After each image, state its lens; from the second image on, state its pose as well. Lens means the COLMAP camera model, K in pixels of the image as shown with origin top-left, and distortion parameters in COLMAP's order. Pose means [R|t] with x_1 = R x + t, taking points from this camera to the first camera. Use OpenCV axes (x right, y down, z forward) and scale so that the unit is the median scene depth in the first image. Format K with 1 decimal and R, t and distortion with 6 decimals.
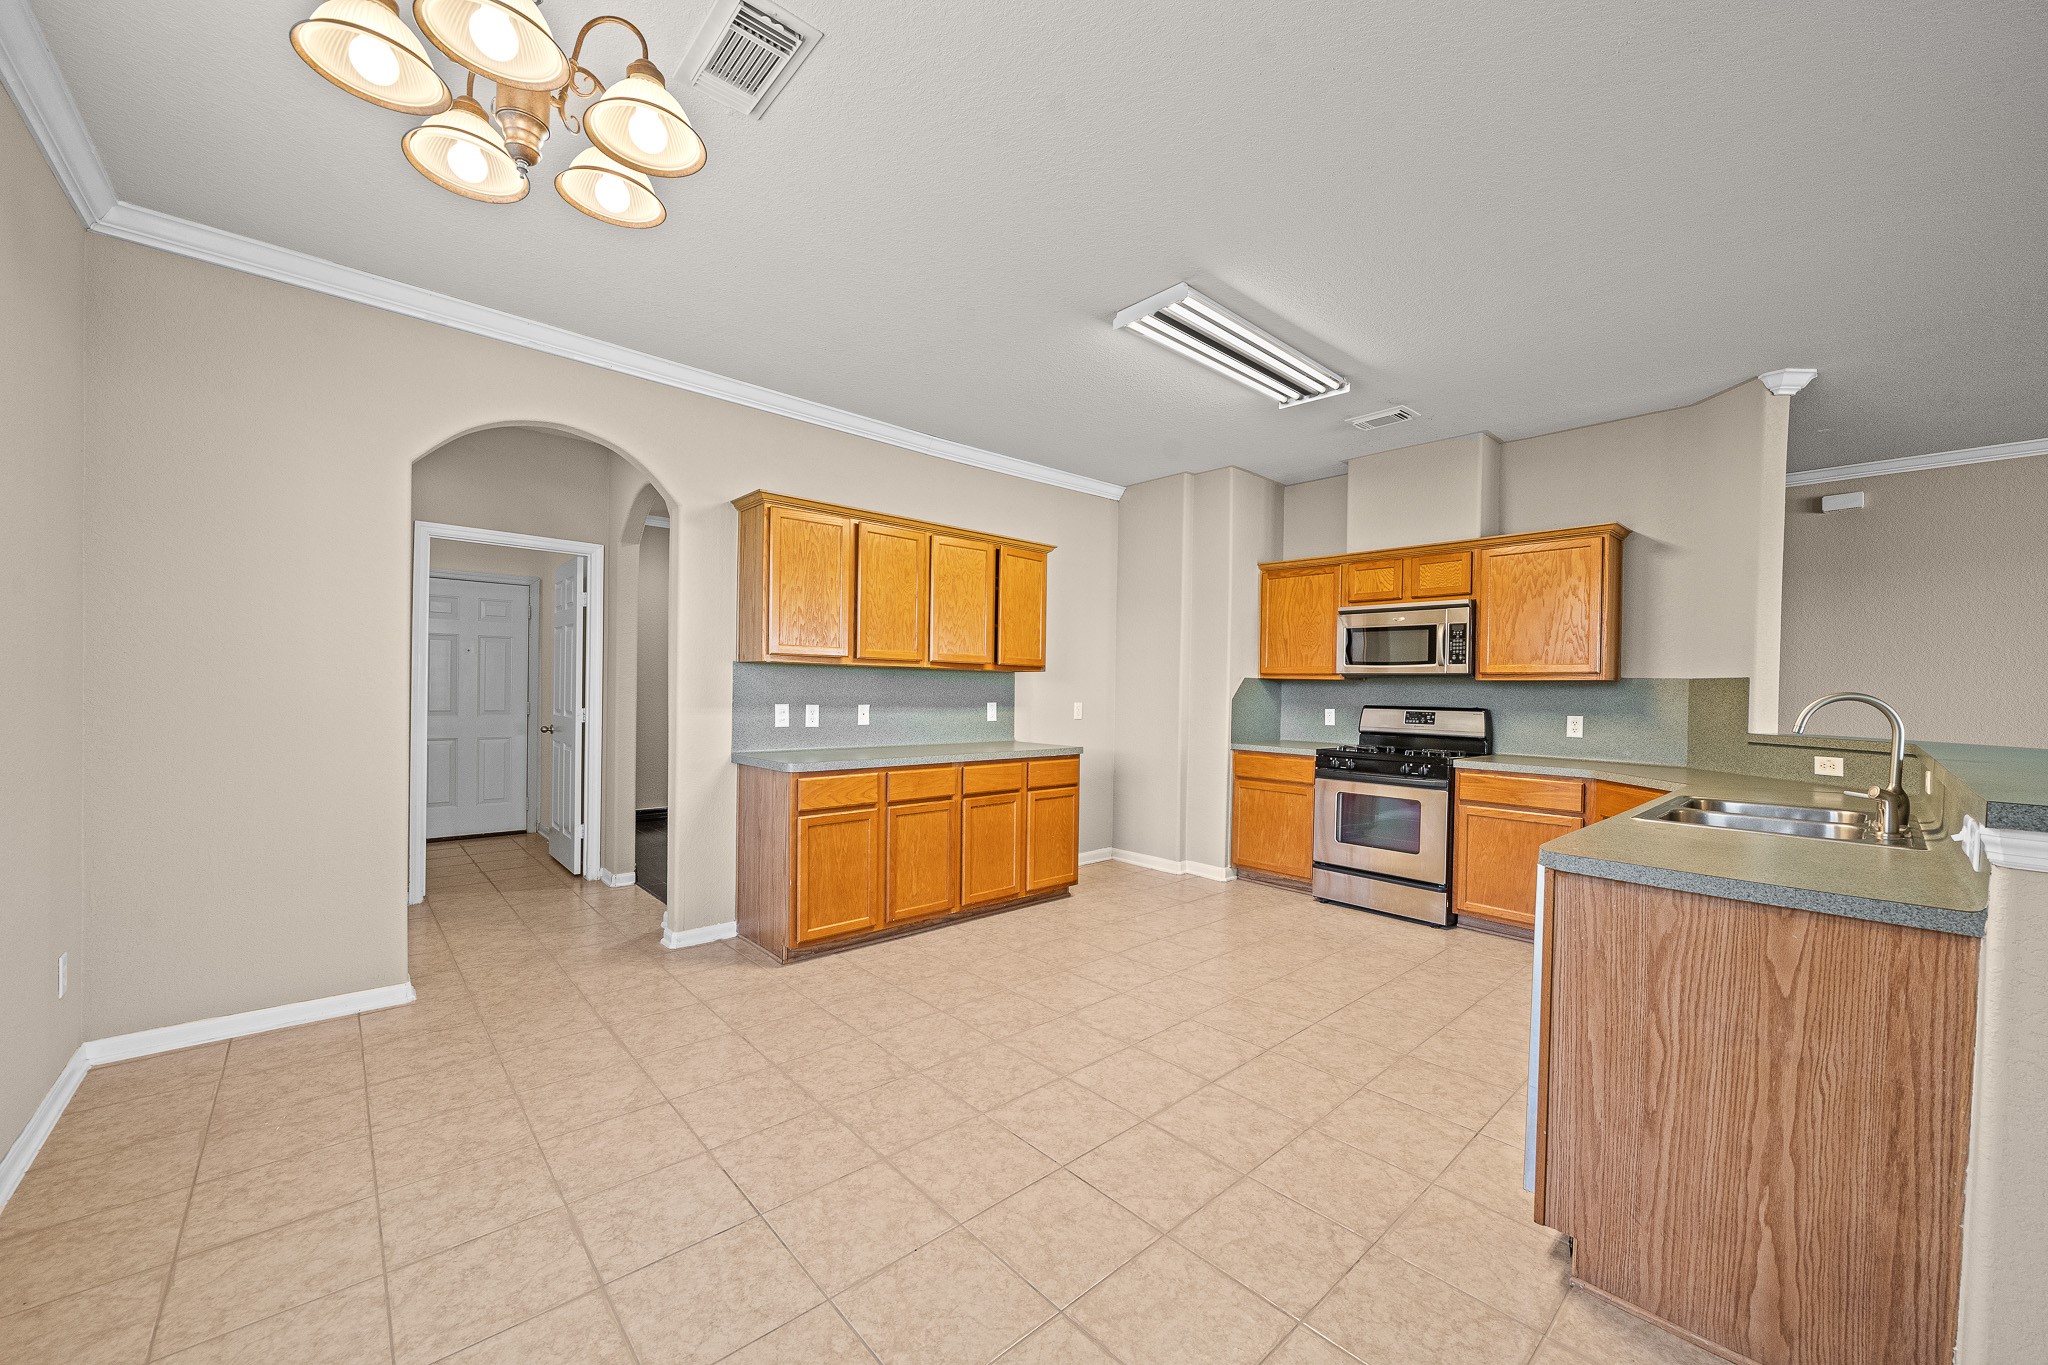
lens RADIAL K [[777.5, 0, 1029.3], [0, 777.5, 694.6], [0, 0, 1]] dist [-0.000715, -0.000106]
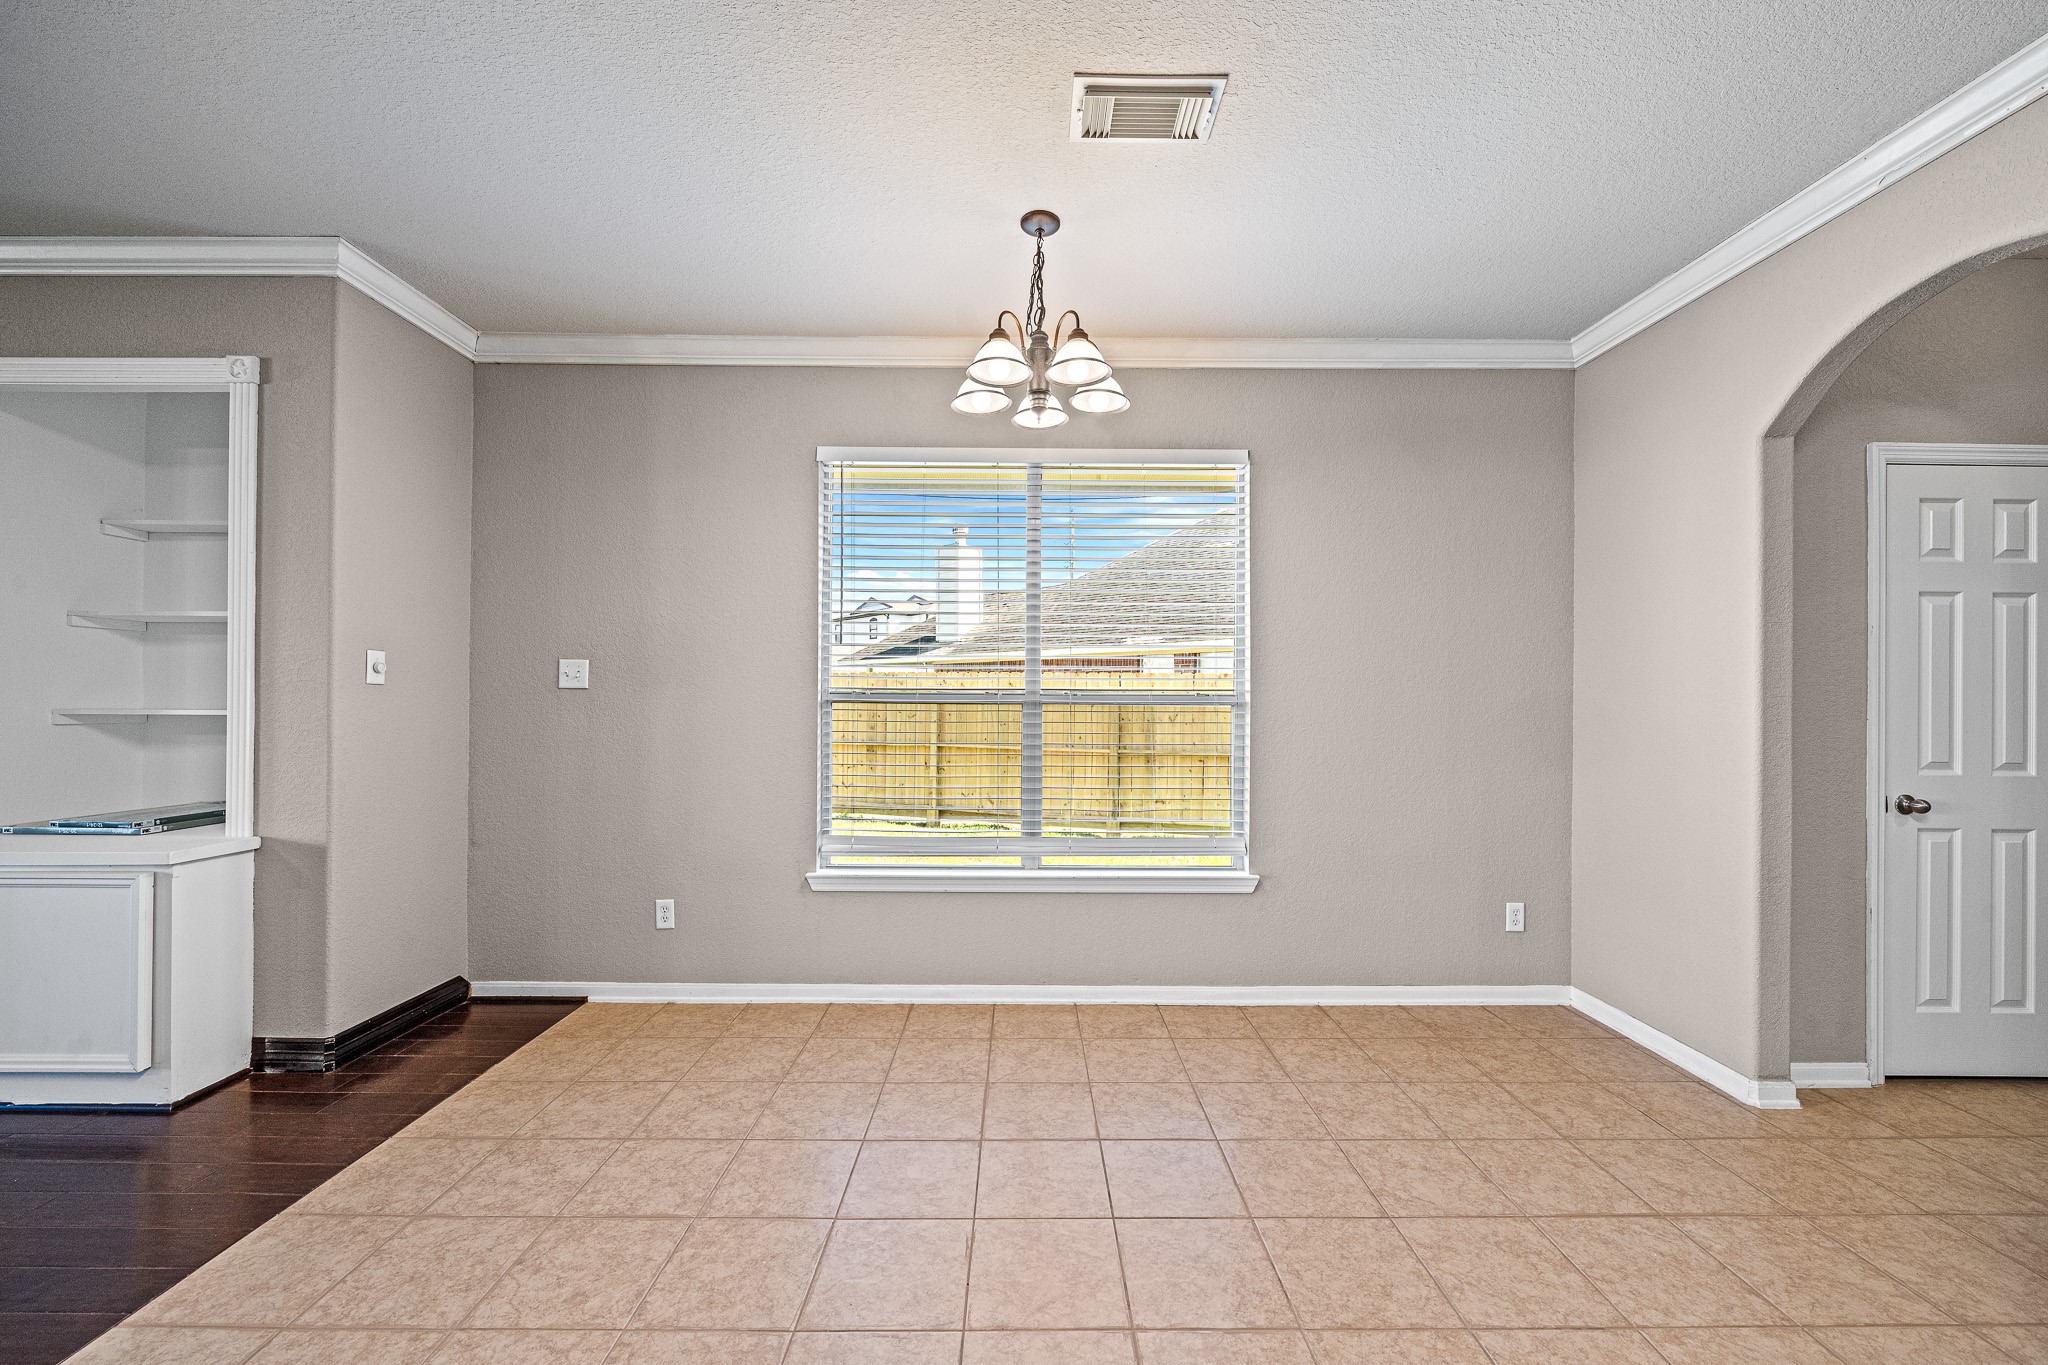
lens RADIAL K [[777.5, 0, 1030.3], [0, 777.5, 692.4], [0, 0, 1]] dist [-0.000715, -0.000106]
pose [[-0.666551, -0.030508, -0.744835, 0.398101], [-0.020699, 0.999534, -0.022417, 0.002507], [0.745172, 0.000475, -0.666872, 1.249768]]
